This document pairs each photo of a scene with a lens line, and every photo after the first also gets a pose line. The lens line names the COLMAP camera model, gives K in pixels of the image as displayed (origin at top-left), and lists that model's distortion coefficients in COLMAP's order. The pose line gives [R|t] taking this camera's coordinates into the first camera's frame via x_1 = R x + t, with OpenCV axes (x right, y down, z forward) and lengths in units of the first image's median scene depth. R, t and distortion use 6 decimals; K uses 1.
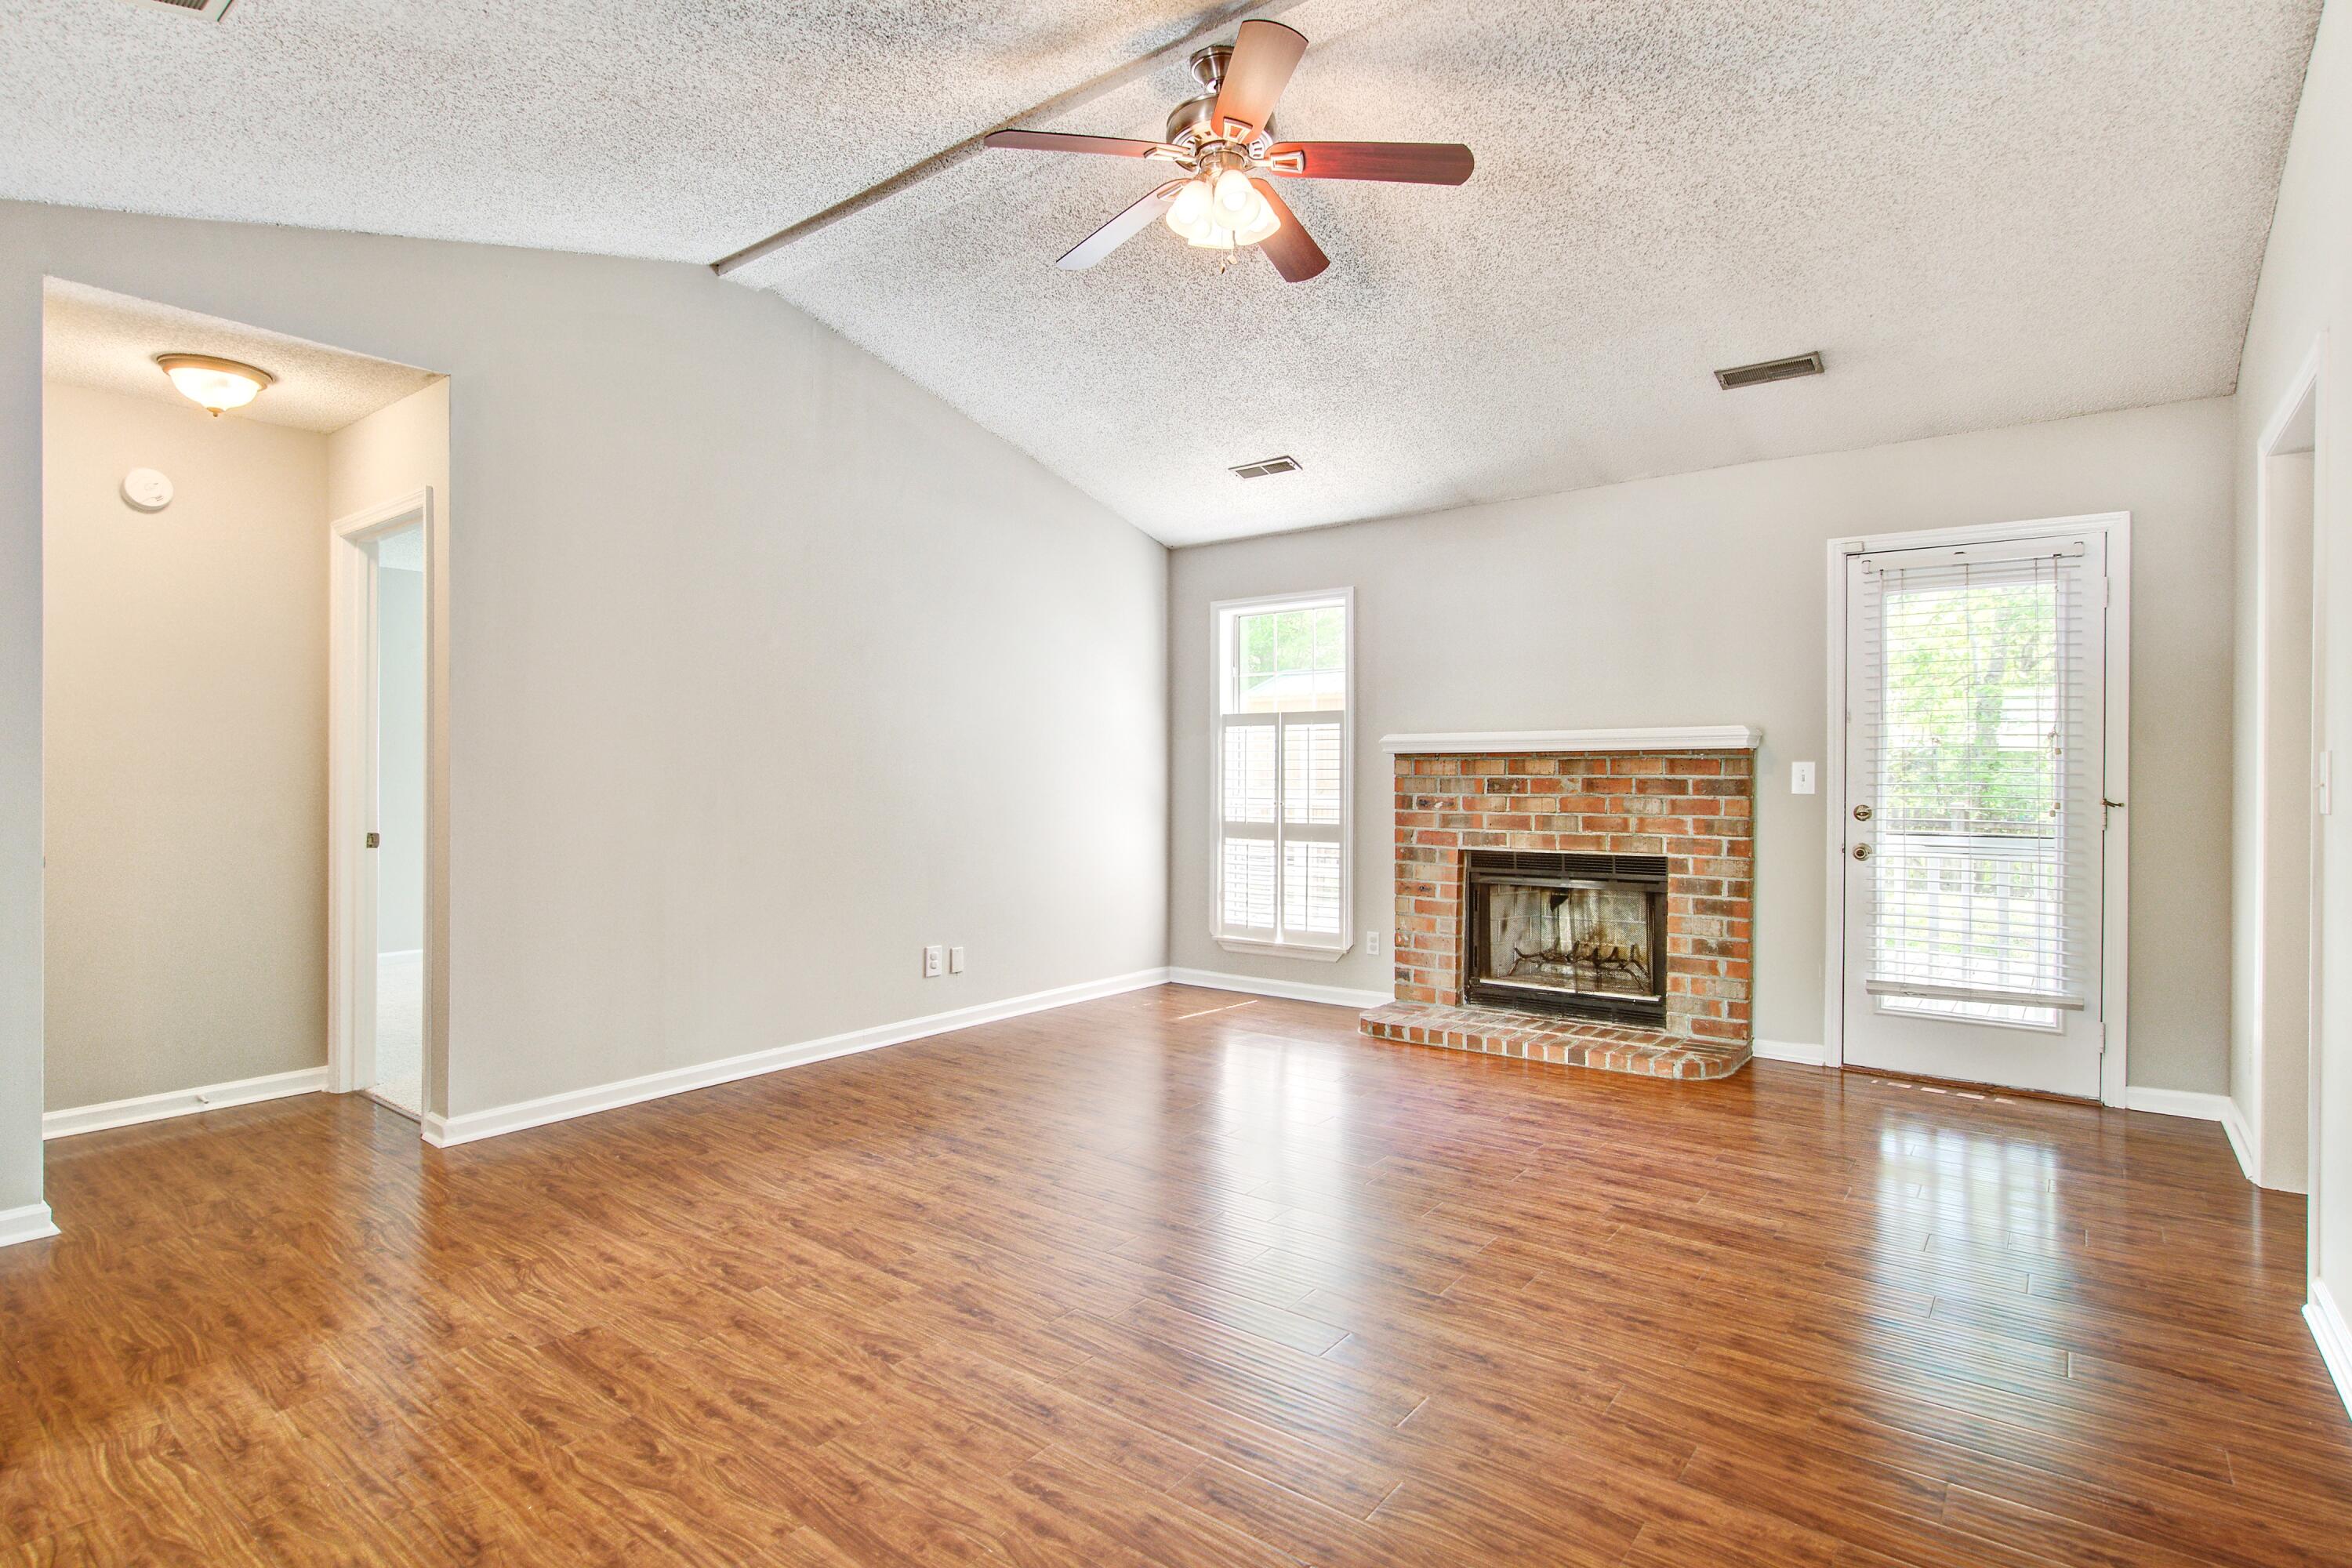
lens RADIAL K [[1171.1, 0, 1176.0], [0, 1171.1, 784.0], [0, 0, 1]] dist [-0.006630, -0.000095]
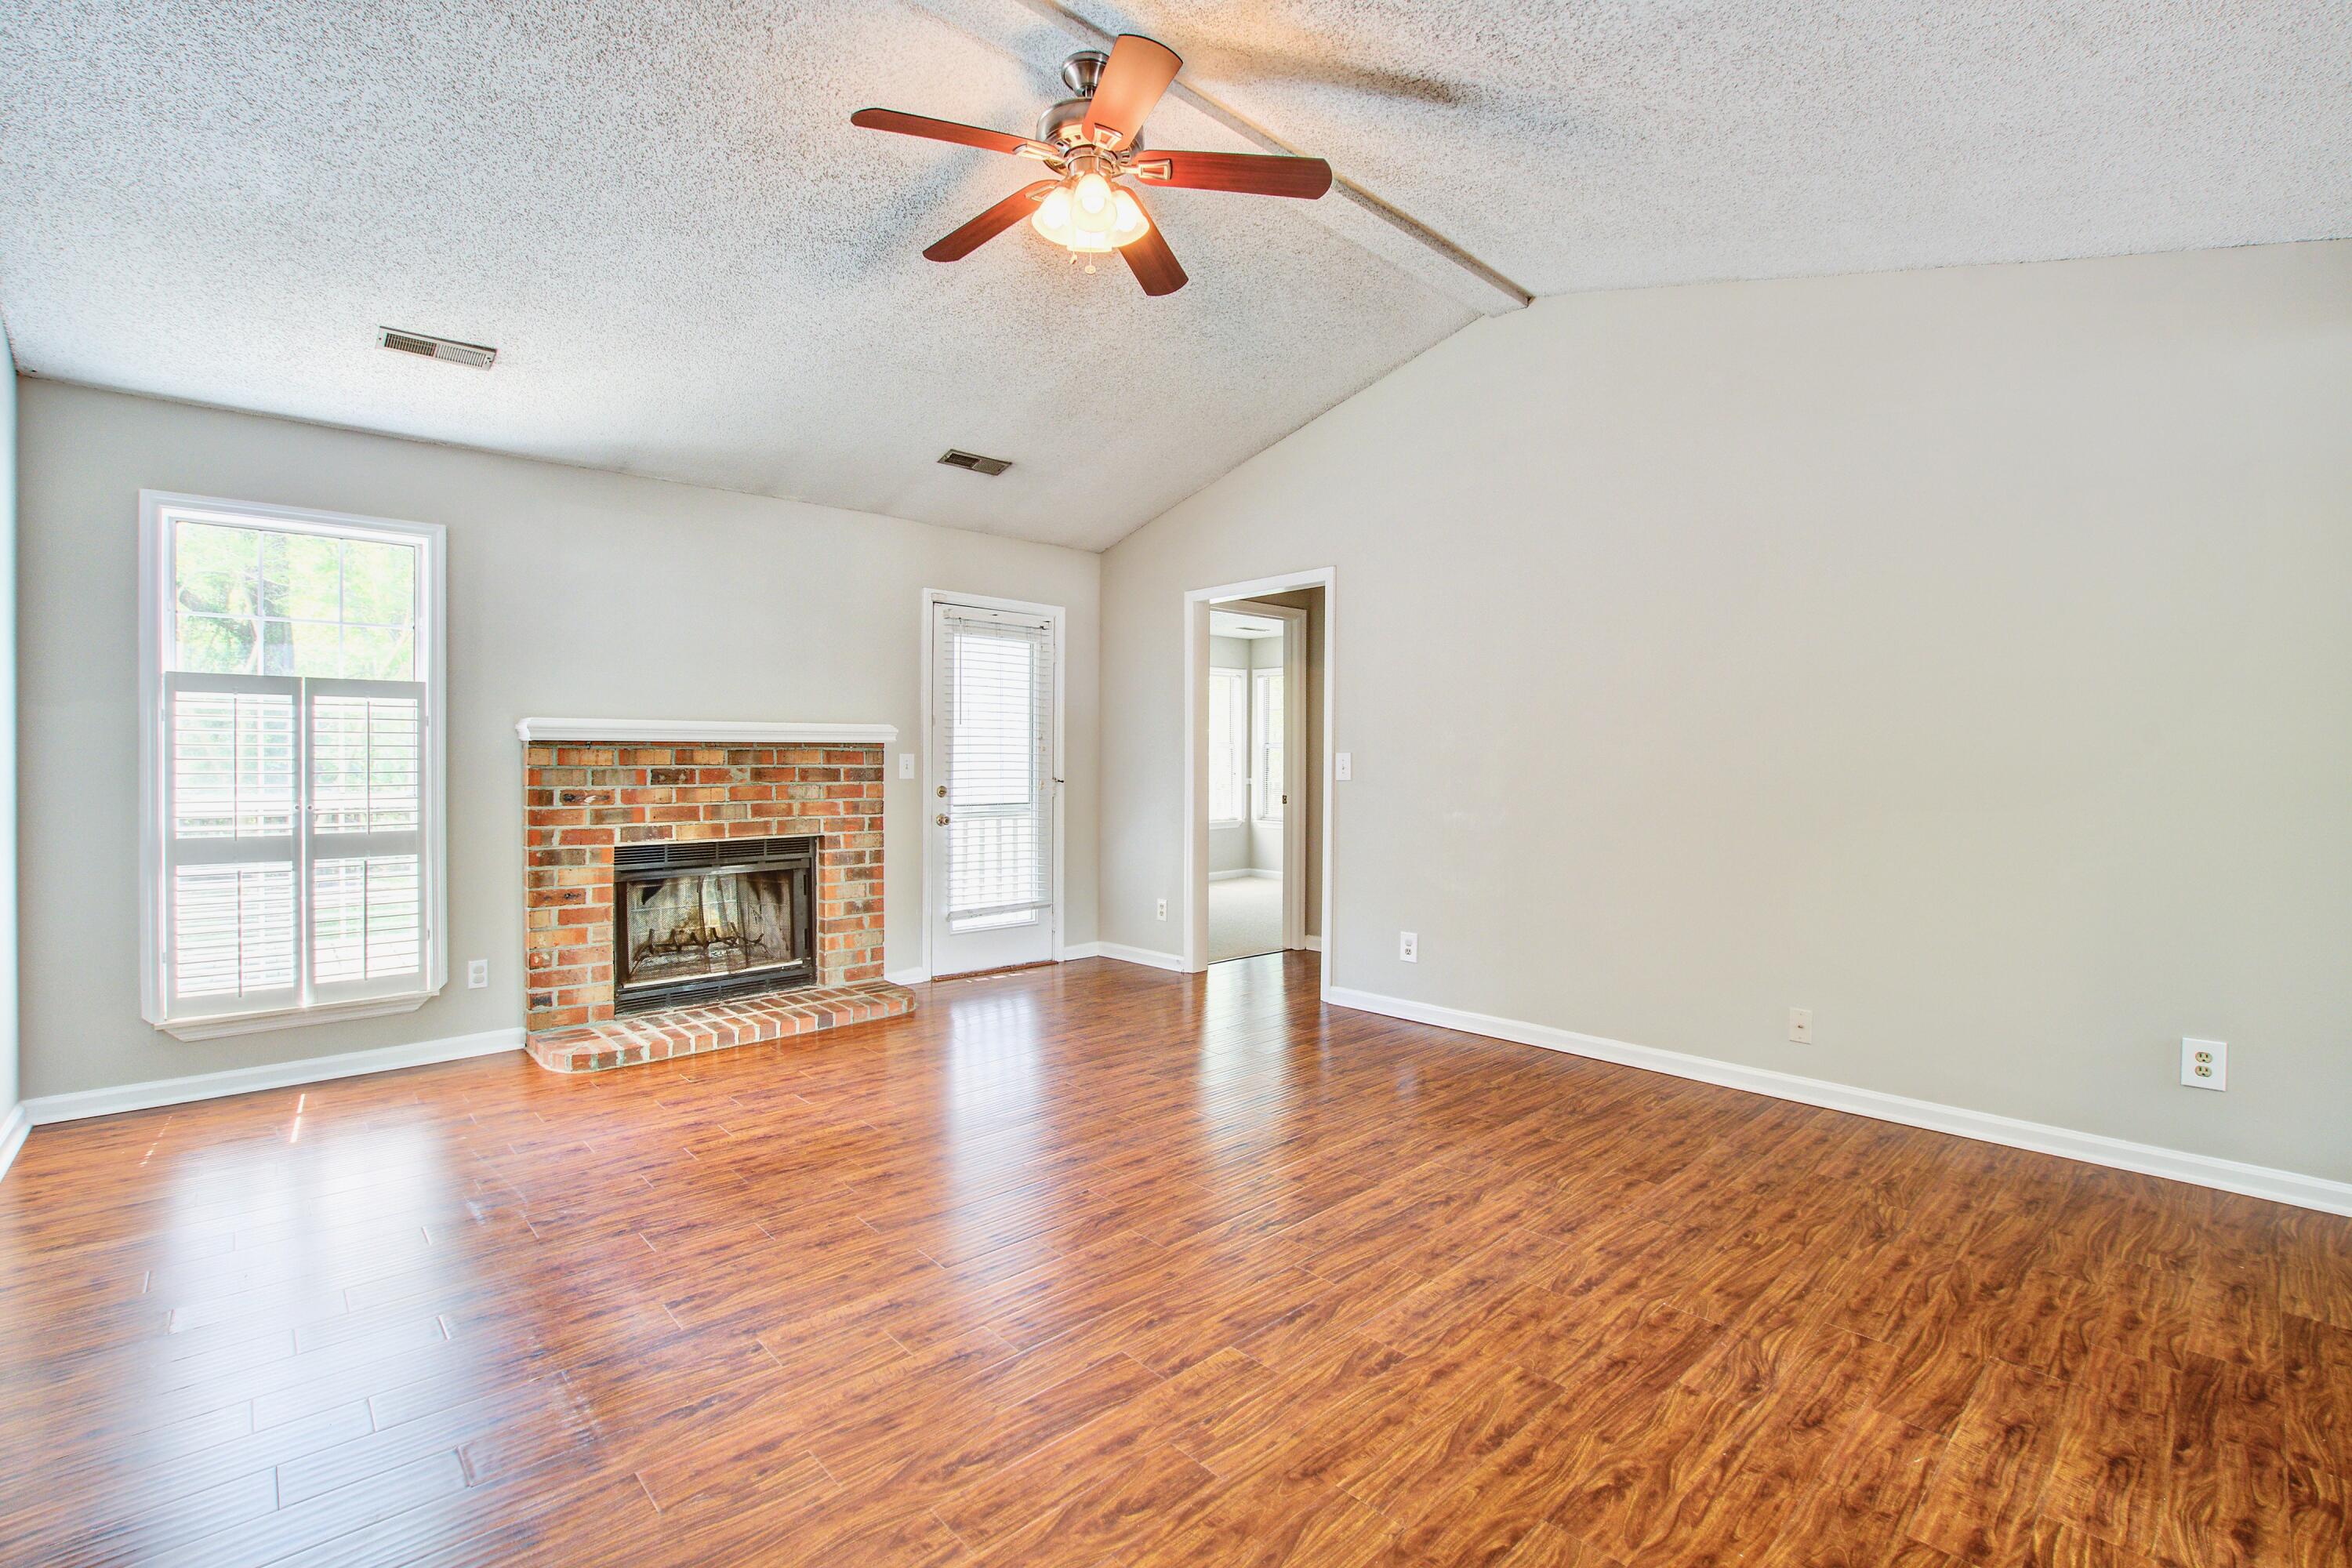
lens RADIAL K [[1030.8, 0, 1176.0], [0, 1030.8, 784.0], [0, 0, 1]] dist [-0.030710, 0.000030]
pose [[0.170606, -0.020898, 0.985118, -0.520746], [0.009543, 0.999763, 0.019556, -0.005136], [-0.985293, 0.006065, 0.170765, 0.483154]]
